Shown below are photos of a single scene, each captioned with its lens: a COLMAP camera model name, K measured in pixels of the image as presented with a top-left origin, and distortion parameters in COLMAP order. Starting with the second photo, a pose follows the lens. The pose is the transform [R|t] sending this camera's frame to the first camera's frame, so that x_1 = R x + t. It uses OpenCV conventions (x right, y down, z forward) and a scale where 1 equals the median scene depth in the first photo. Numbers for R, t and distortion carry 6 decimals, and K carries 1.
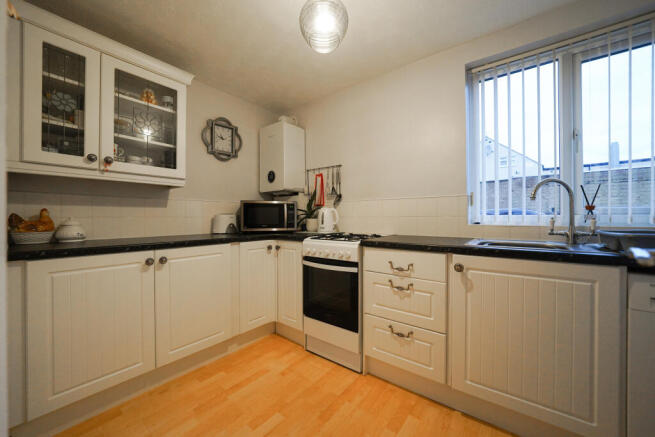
lens RADIAL K [[251.8, 0, 327.5], [0, 251.8, 218.5], [0, 0, 1]] dist [0.000832, 0.000209]
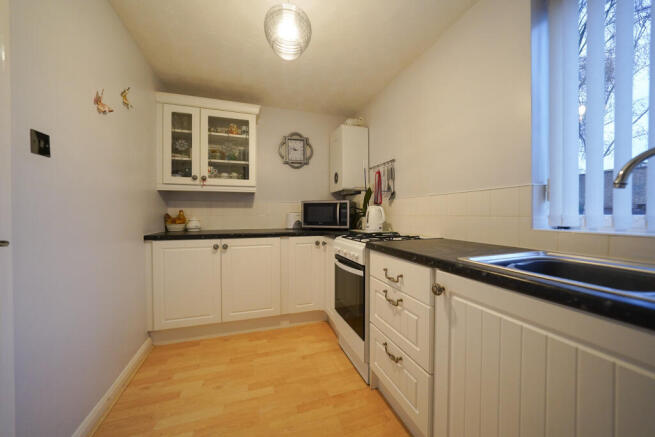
lens RADIAL K [[236.2, 0, 327.5], [0, 236.2, 218.5], [0, 0, 1]] dist [-0.001101, -0.000054]
pose [[0.832022, 0.012000, -0.554612, 0.476408], [-0.003676, 0.999863, 0.016118, -0.012034], [0.554730, -0.011372, 0.831953, 0.198881]]
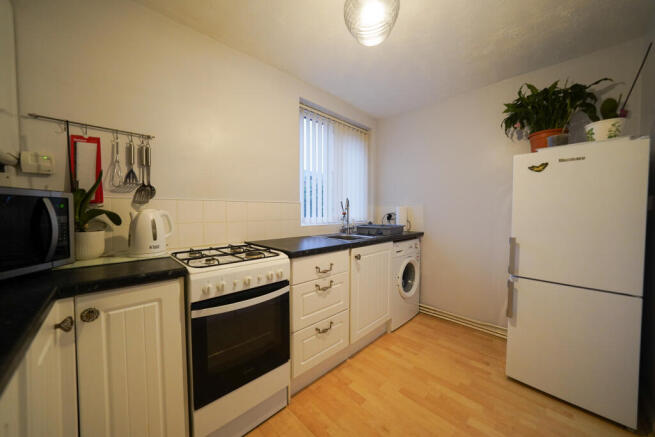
lens RADIAL K [[230.0, 0, 327.5], [0, 230.0, 218.5], [0, 0, 1]] dist [-0.000453, -0.000018]
pose [[0.149494, -0.029213, 0.988331, -0.602453], [0.004838, 0.999573, 0.028813, -0.048753], [-0.988751, 0.000474, 0.149572, 0.735194]]
